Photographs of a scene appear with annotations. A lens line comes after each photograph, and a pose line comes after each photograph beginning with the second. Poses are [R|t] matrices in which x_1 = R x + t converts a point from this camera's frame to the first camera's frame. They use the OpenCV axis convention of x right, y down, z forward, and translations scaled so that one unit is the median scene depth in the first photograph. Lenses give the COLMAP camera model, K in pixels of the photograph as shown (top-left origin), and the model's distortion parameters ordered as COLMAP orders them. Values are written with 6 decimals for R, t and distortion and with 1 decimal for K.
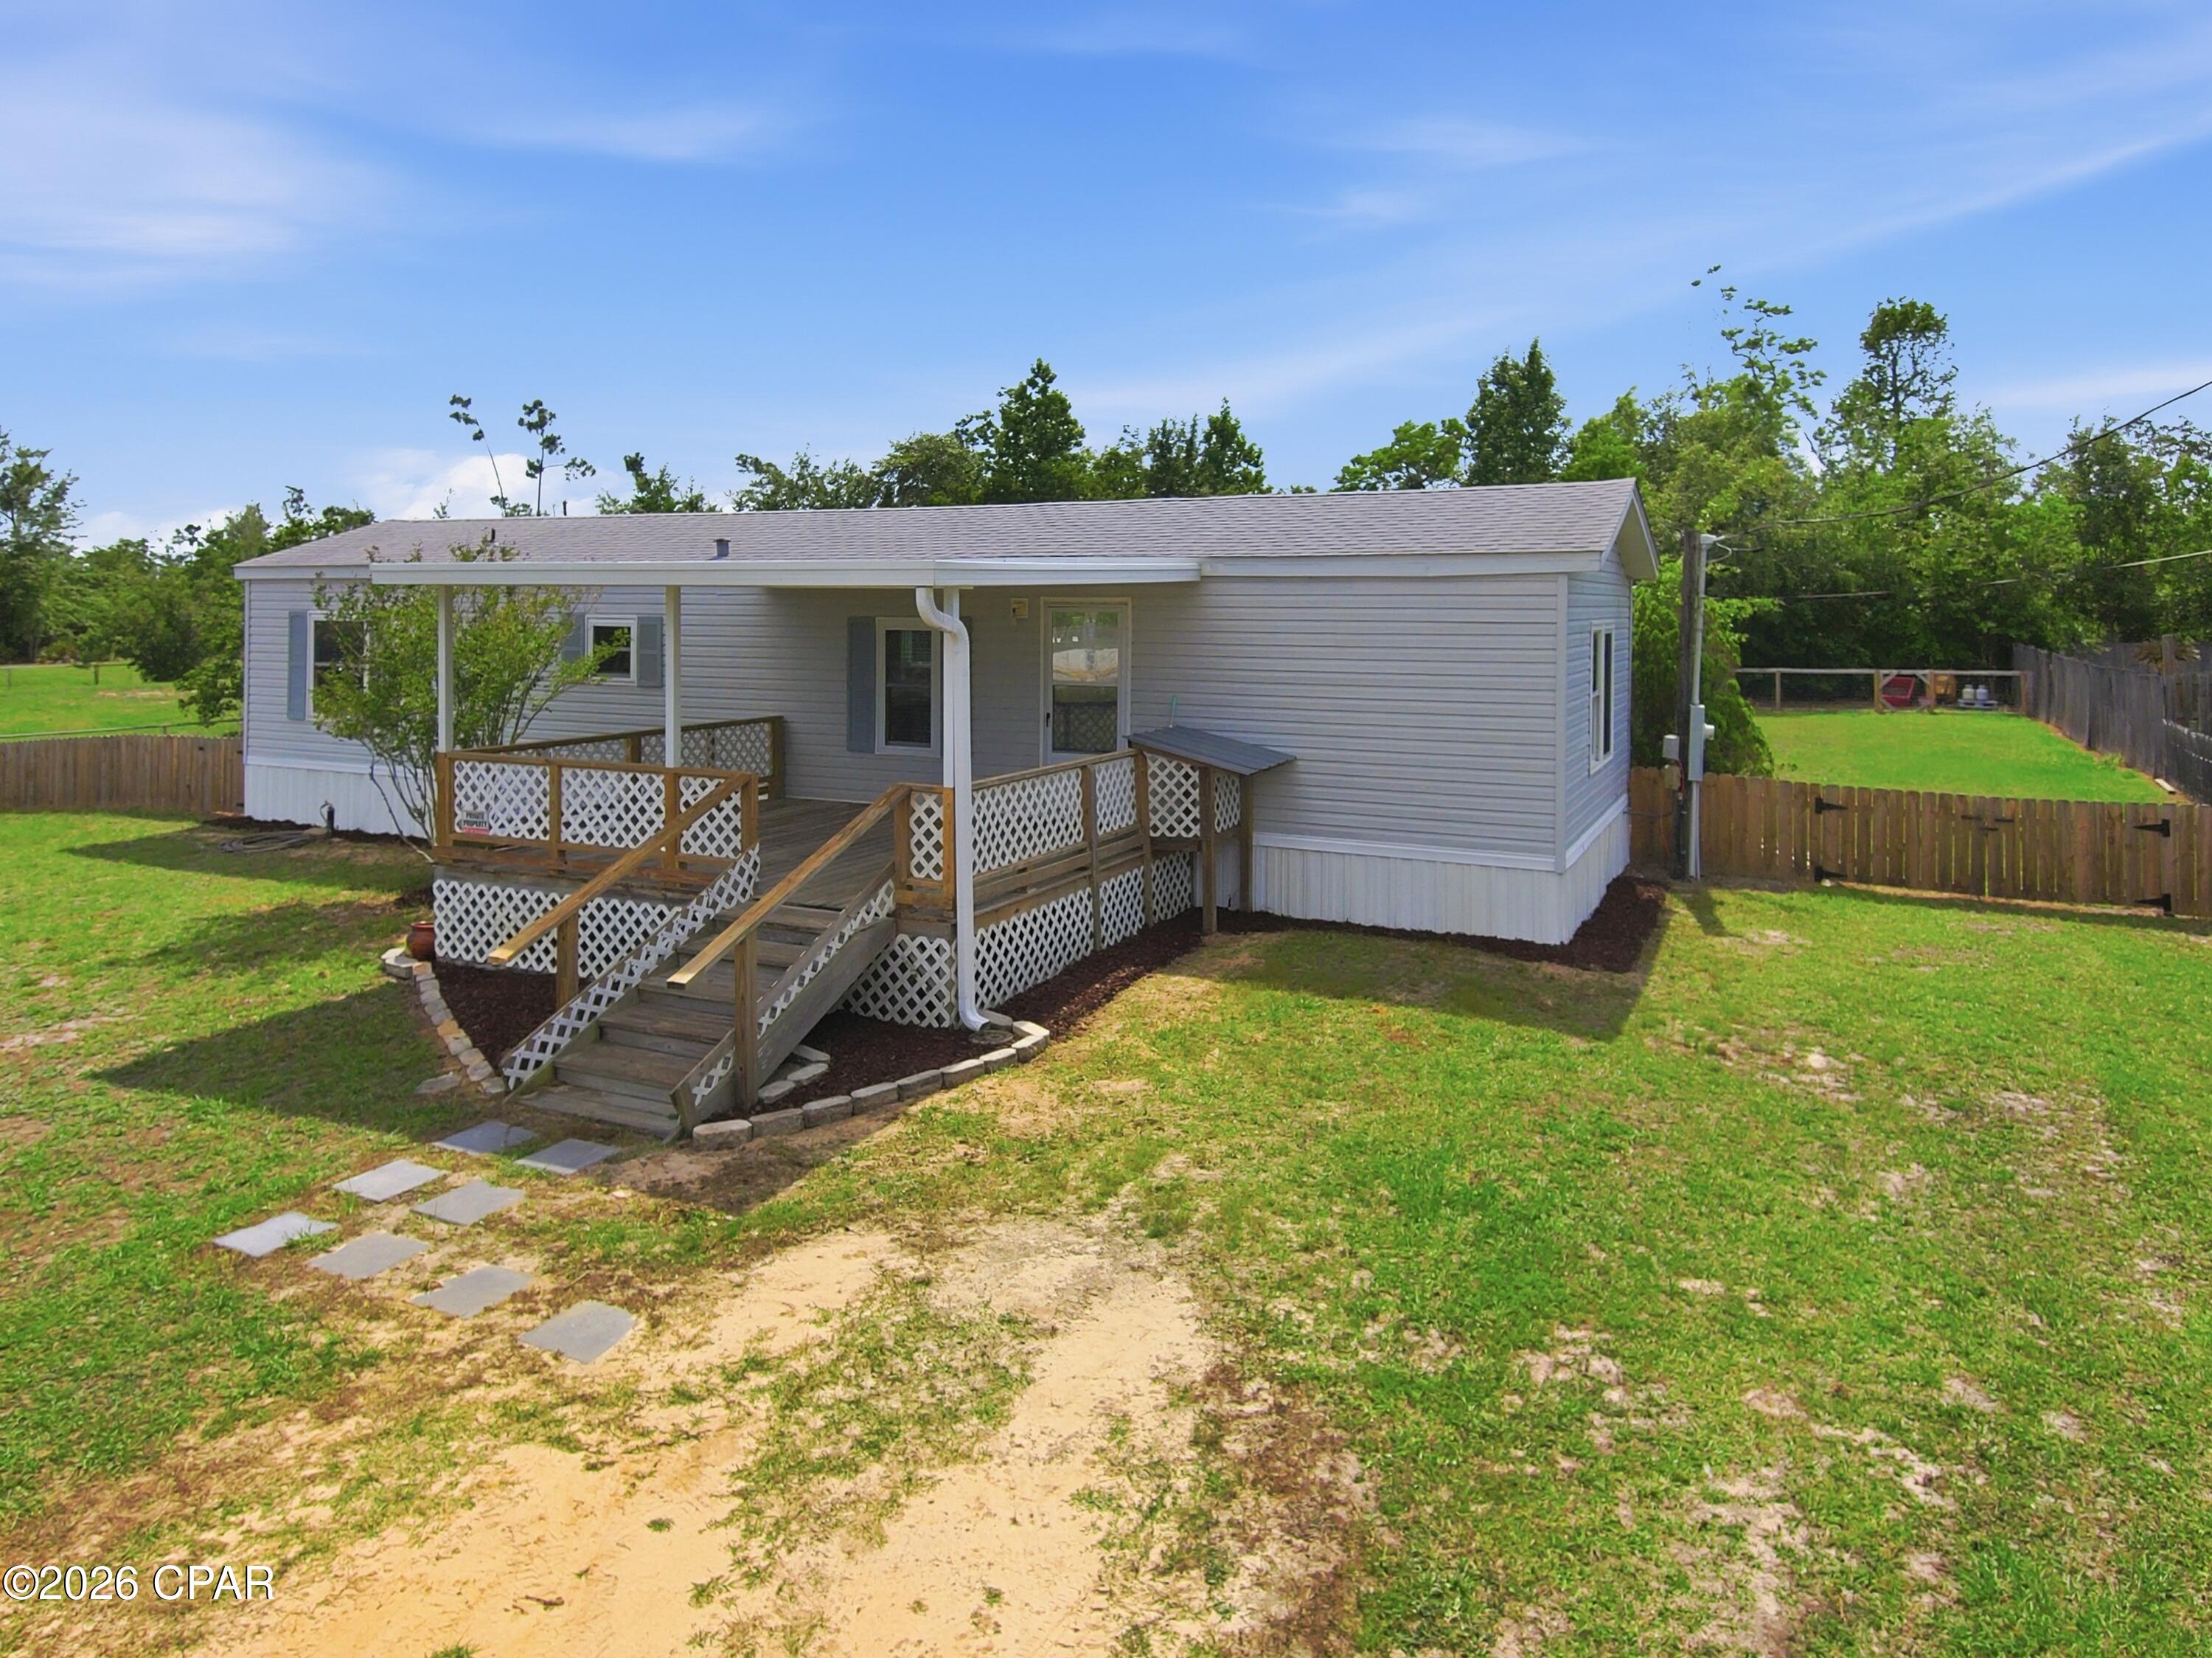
lens RADIAL K [[1398.3, 0, 1109.3], [0, 1398.3, 753.5], [0, 0, 1]] dist [0.088157, -0.143188]
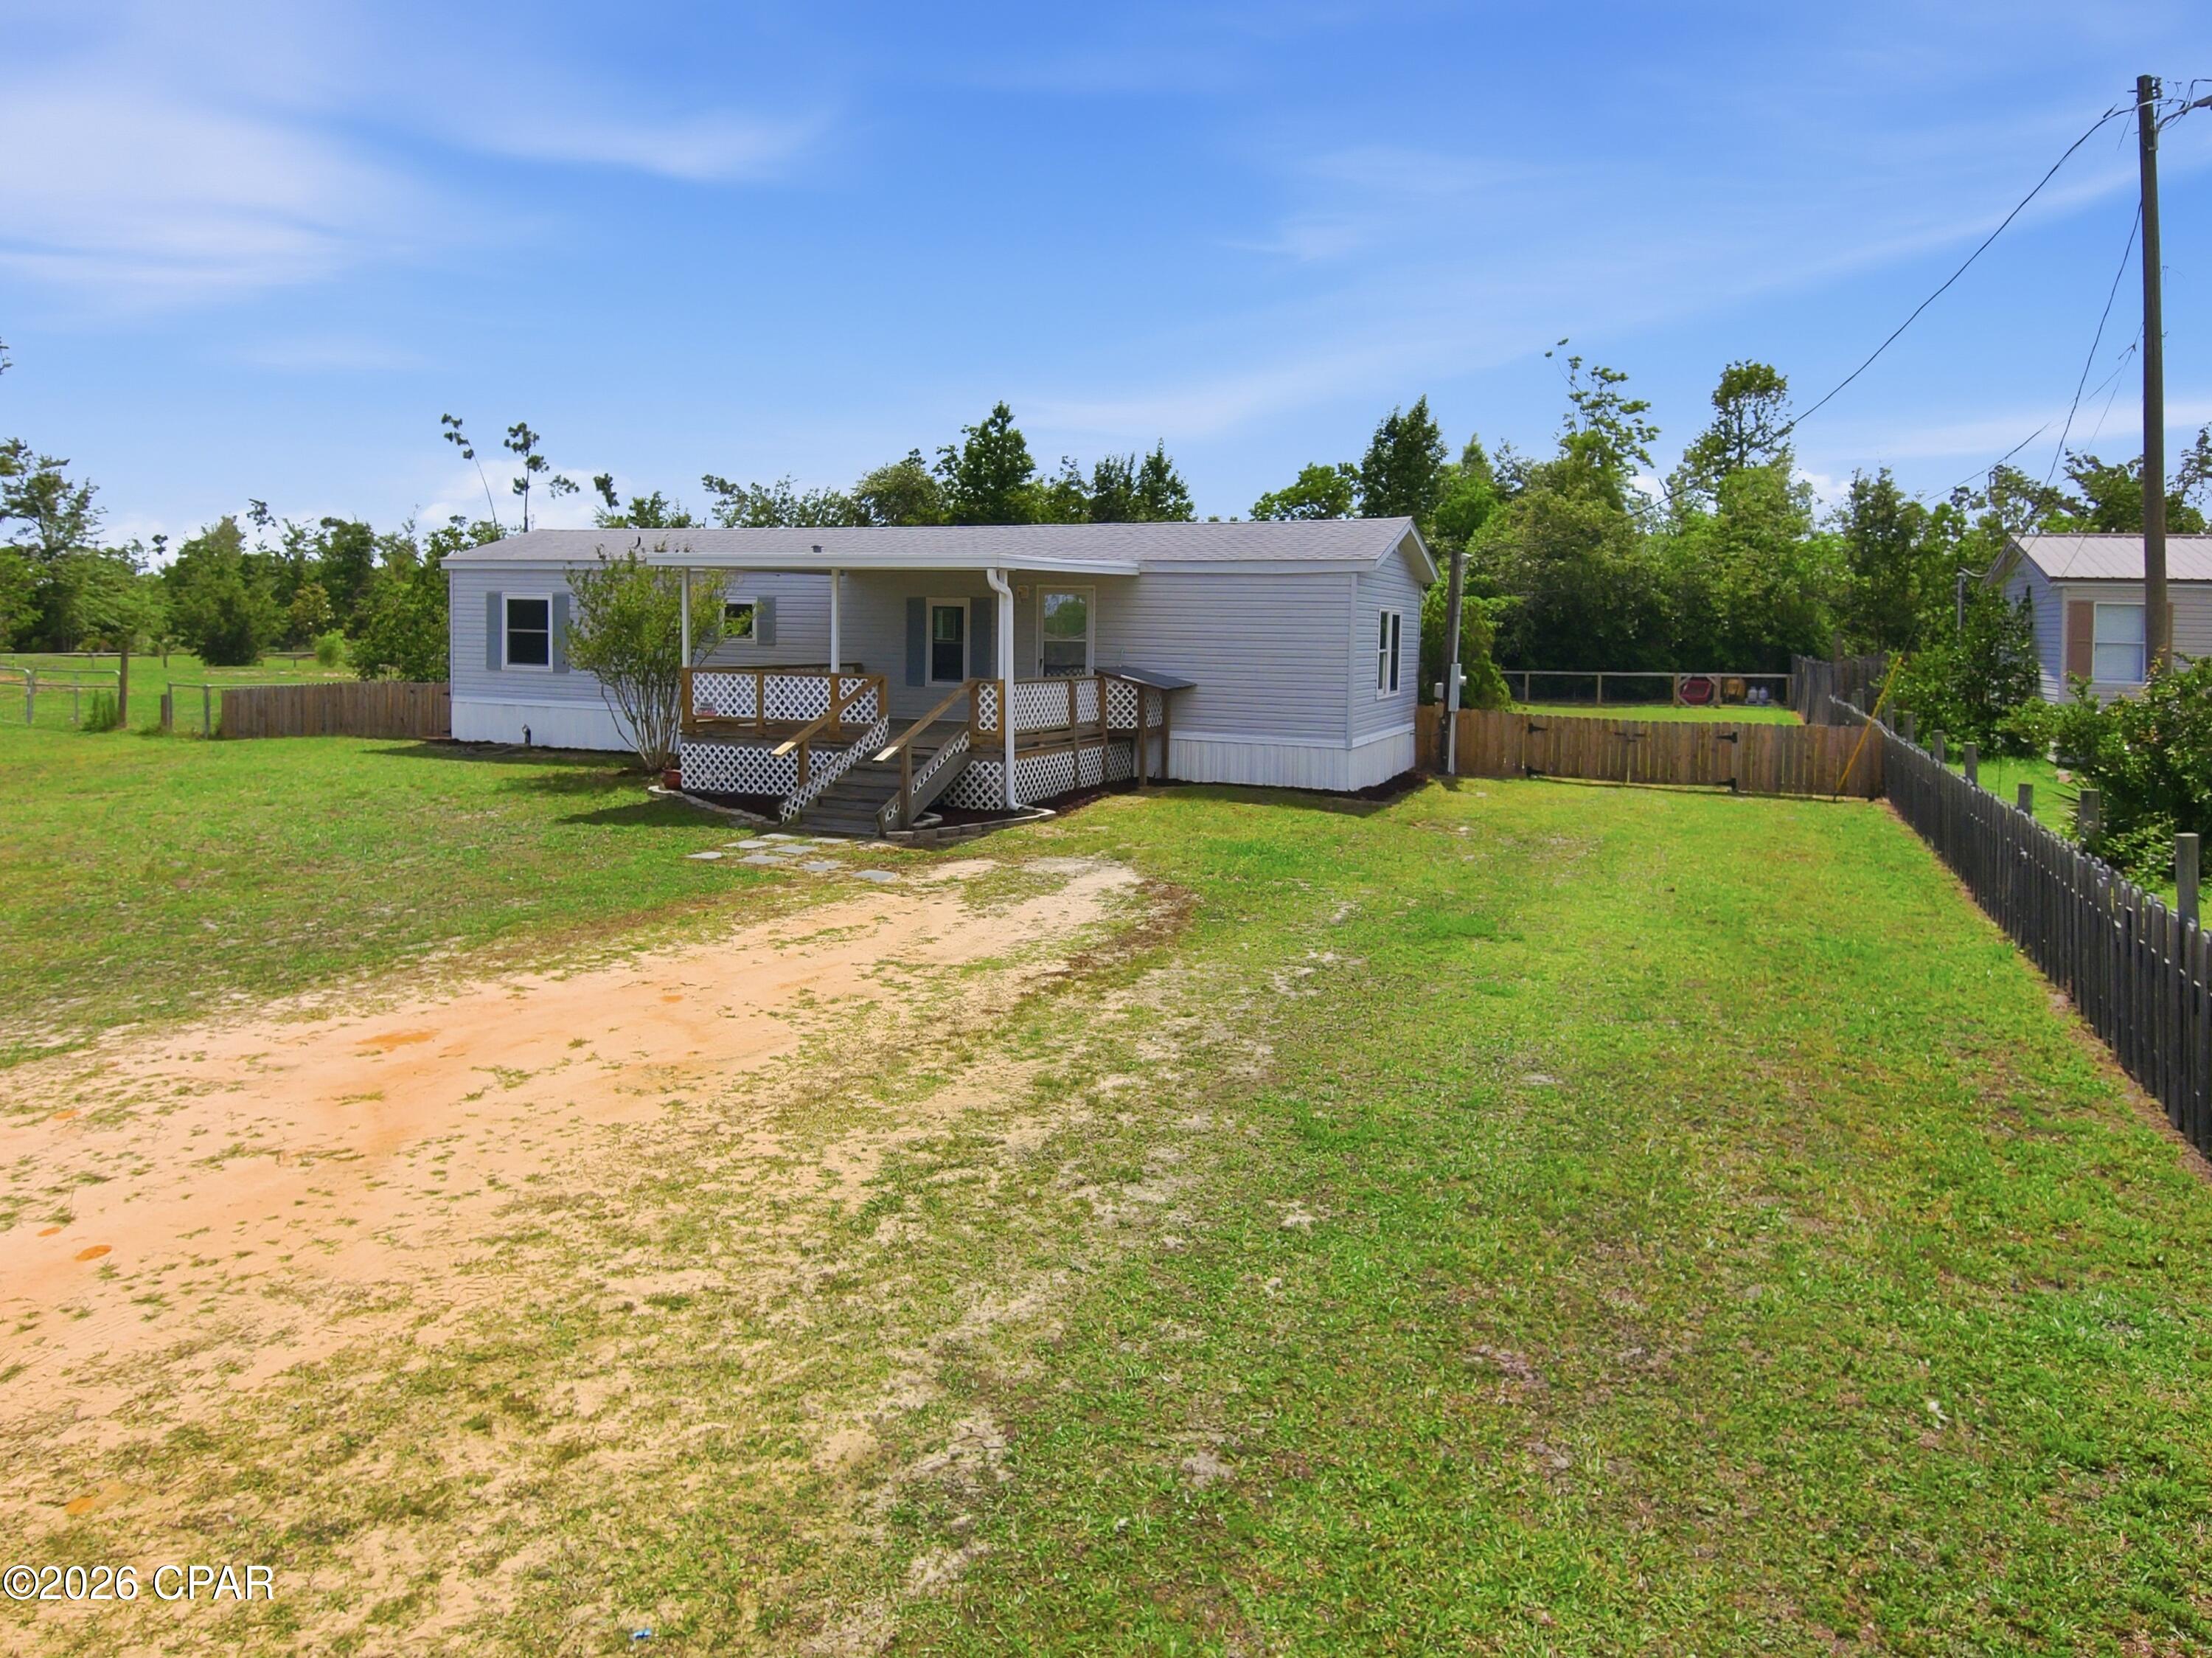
lens RADIAL K [[1368.4, 0, 1113.5], [0, 1368.4, 787.2], [0, 0, 1]] dist [0.084490, -0.135693]
pose [[0.998683, 0.008896, 0.050535, -0.012543], [-0.009340, 0.999920, 0.008562, 0.032407], [-0.050454, -0.009023, 0.998686, -0.173405]]
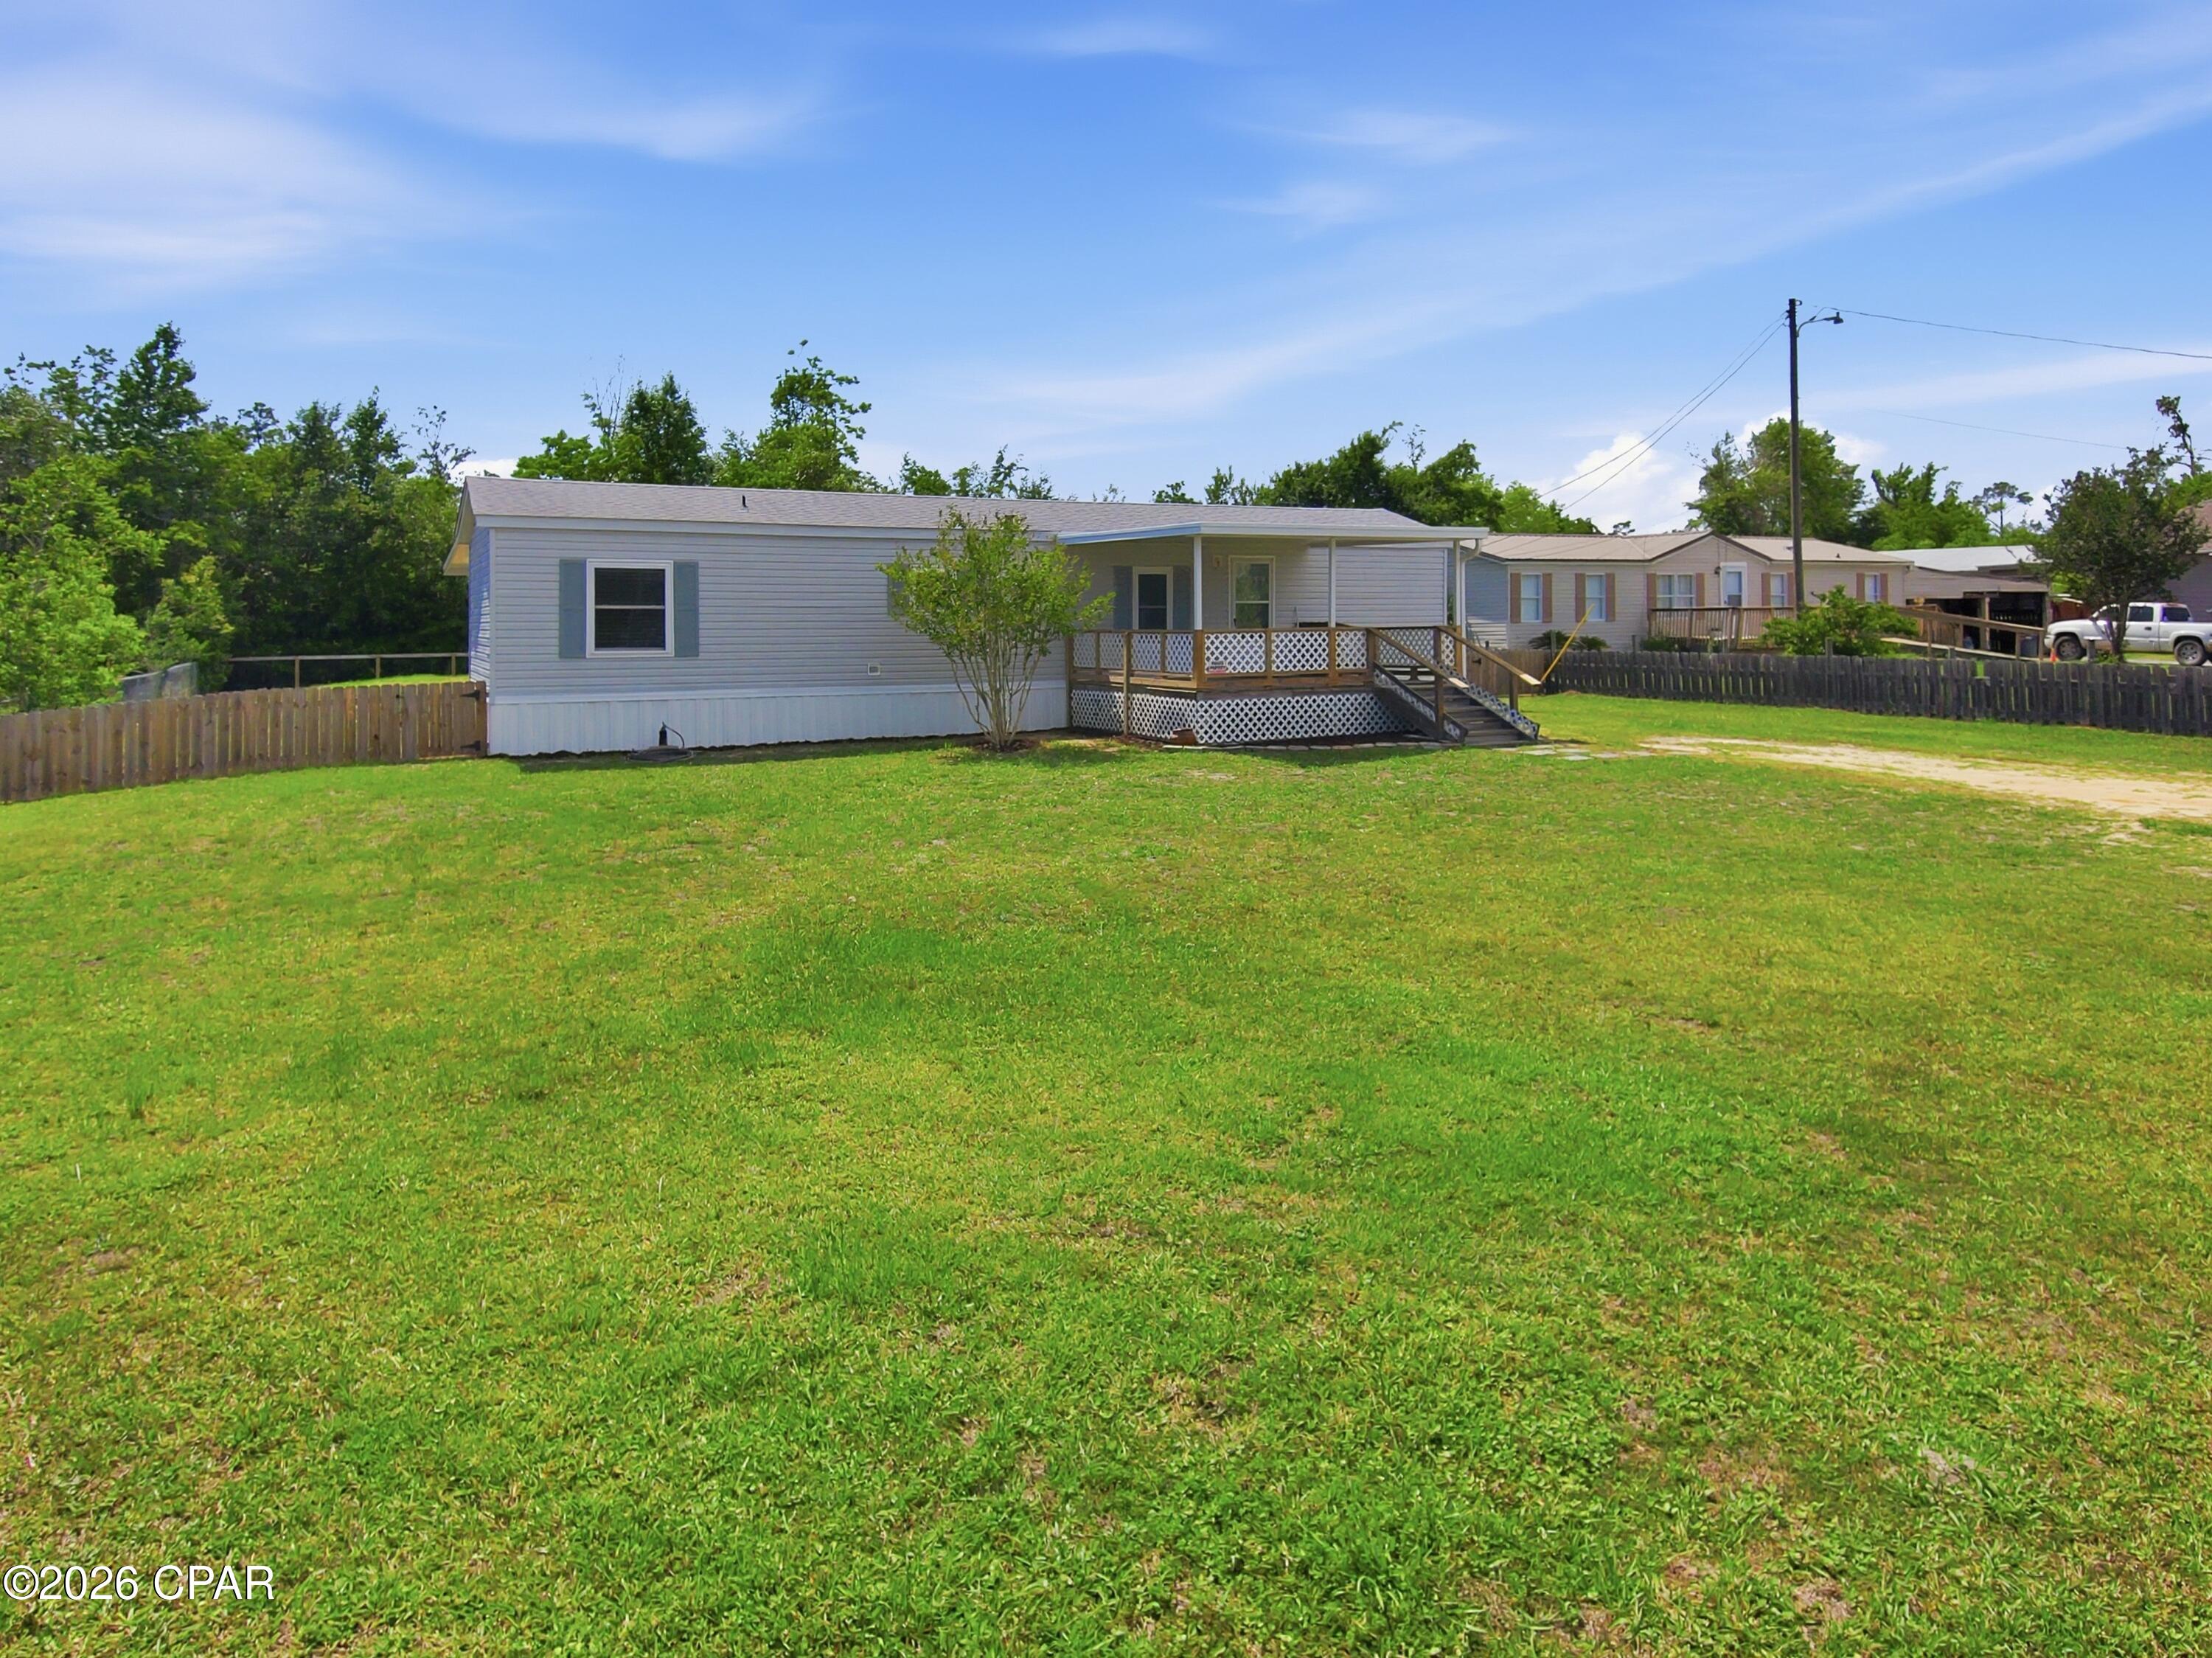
lens RADIAL K [[1398.3, 0, 1109.3], [0, 1398.3, 753.5], [0, 0, 1]] dist [0.088157, -0.143188]
pose [[0.608092, -0.083376, 0.789476, -0.514559], [0.095597, 0.994923, 0.031439, 0.023407], [-0.788090, 0.056354, 0.612975, 0.005729]]
